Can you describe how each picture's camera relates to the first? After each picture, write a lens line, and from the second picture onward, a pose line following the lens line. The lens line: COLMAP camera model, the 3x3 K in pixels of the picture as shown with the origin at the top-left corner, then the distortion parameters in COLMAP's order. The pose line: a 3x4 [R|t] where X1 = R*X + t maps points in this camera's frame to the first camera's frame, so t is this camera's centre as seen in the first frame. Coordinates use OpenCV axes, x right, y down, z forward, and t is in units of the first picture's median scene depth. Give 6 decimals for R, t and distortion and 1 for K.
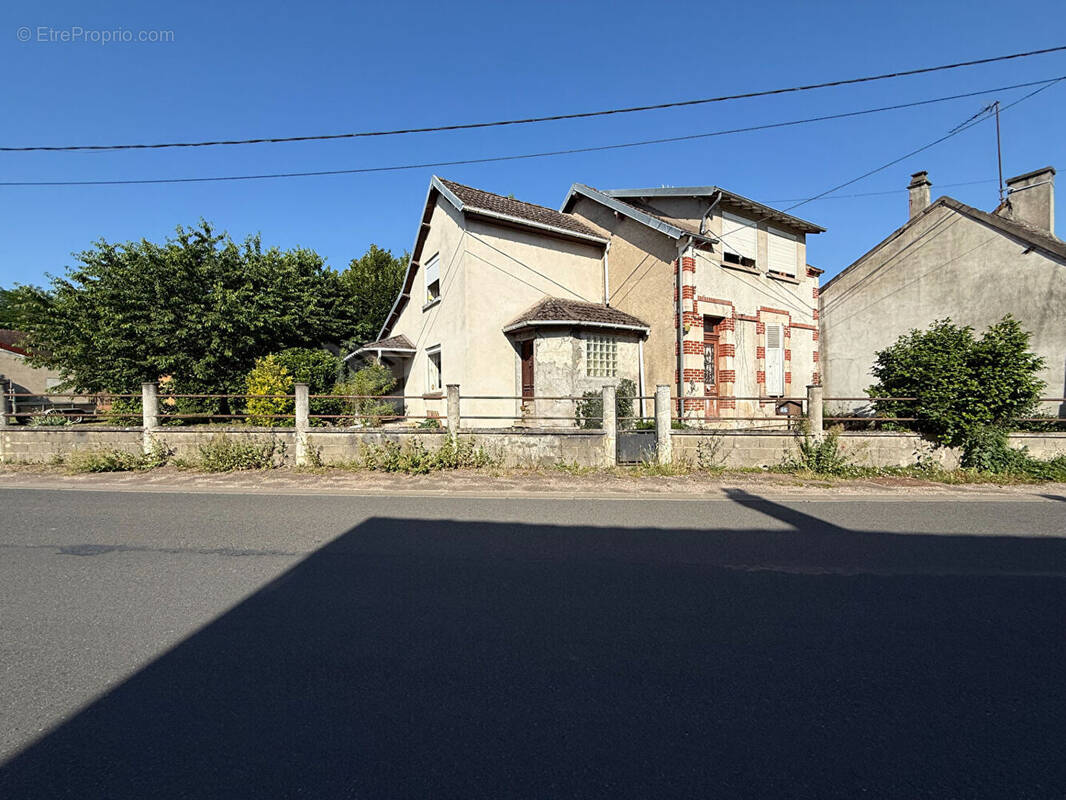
lens RADIAL K [[433.2, 0, 533.0], [0, 433.2, 400.0], [0, 0, 1]] dist [0.001890, -0.000058]
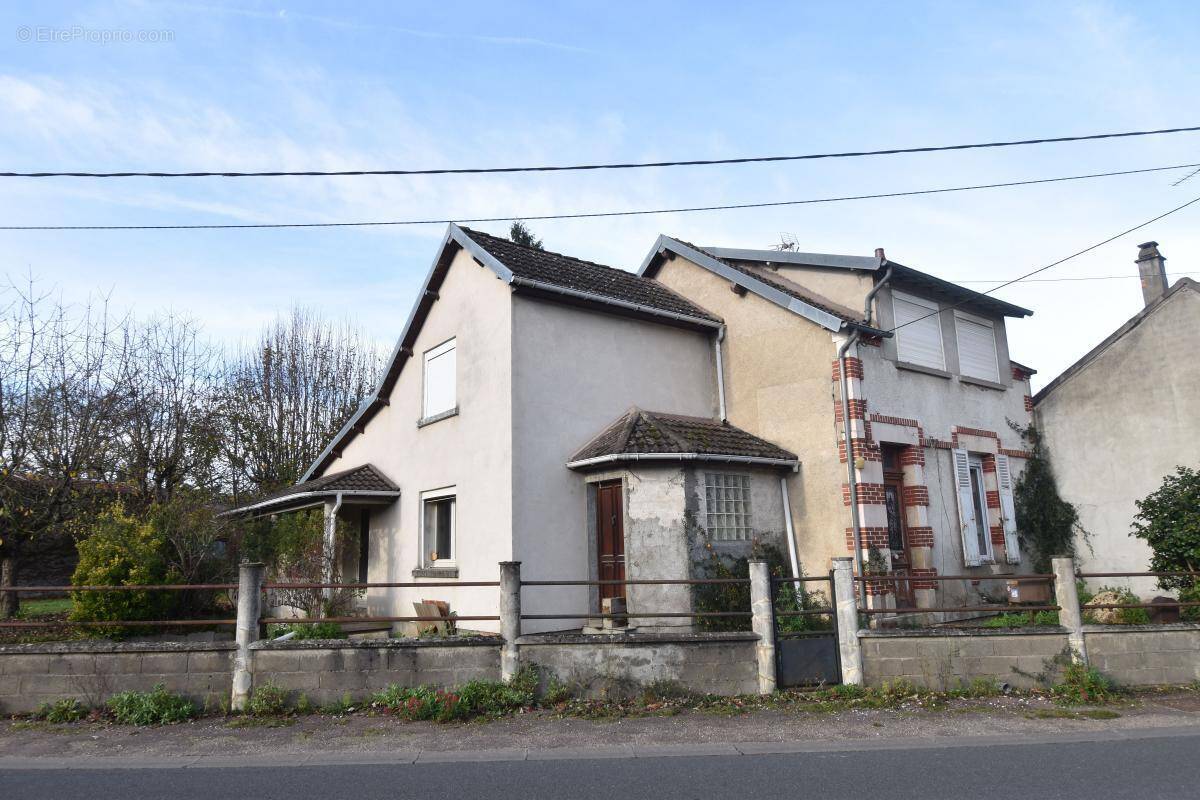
lens RADIAL K [[780.2, 0, 600.0], [0, 780.2, 400.0], [0, 0, 1]] dist [0.006644, -0.026035]
pose [[0.994586, 0.006105, 0.103738, -0.140498], [0.014489, 0.980375, -0.196606, -0.033314], [-0.102902, 0.197045, 0.974979, -0.105831]]
